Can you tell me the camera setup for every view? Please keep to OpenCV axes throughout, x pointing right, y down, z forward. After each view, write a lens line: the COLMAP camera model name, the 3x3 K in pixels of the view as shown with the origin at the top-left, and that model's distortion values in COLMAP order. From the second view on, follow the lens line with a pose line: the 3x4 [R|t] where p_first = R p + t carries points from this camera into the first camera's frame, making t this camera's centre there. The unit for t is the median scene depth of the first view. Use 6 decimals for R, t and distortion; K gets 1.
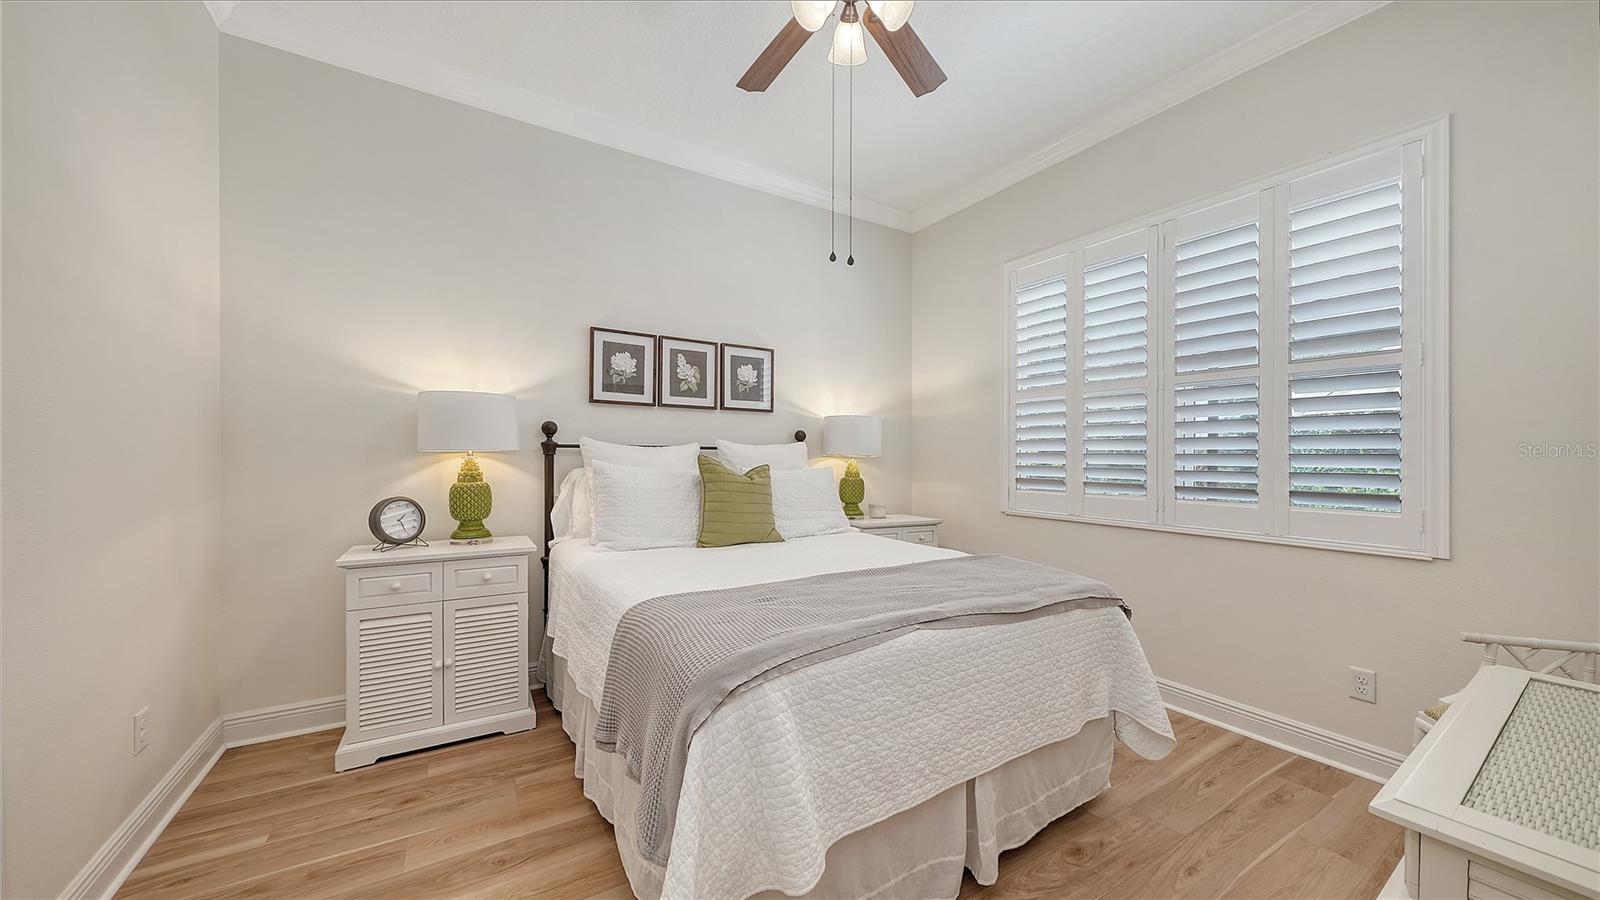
lens RADIAL K [[558.2, 0, 805.1], [0, 558.2, 457.1], [0, 0, 1]] dist [-0.000848, -0.000374]
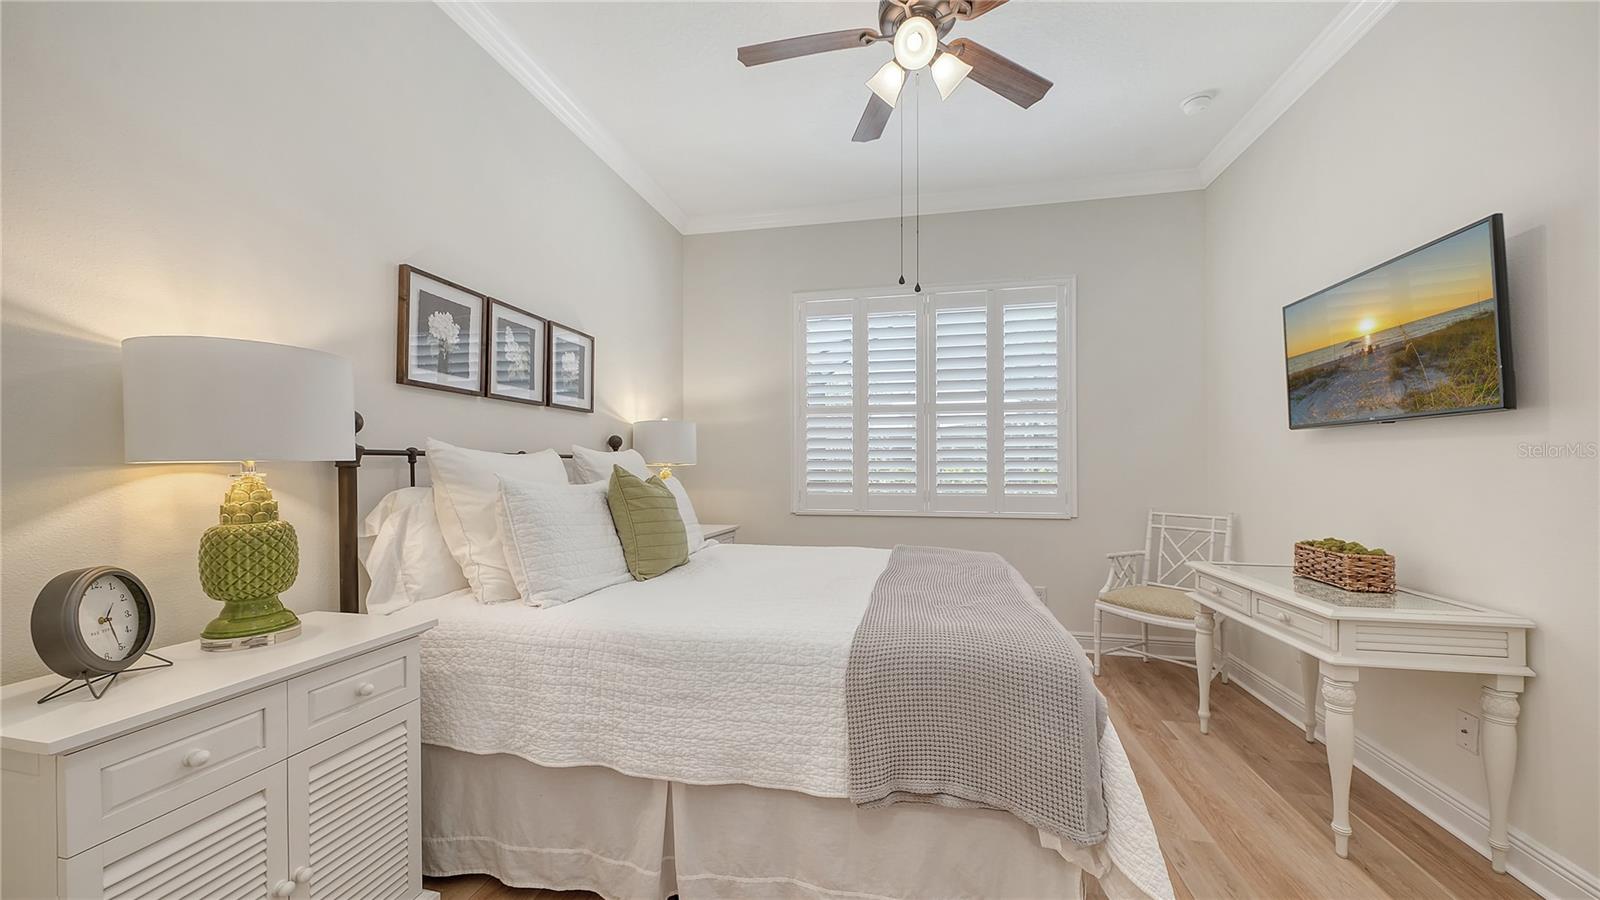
lens RADIAL K [[558.2, 0, 805.1], [0, 558.2, 457.1], [0, 0, 1]] dist [-0.000848, -0.000374]
pose [[0.703355, 0.001579, 0.710837, -0.510618], [0.007335, 0.999928, -0.009479, -0.005216], [-0.710801, 0.011881, 0.703293, 0.231948]]
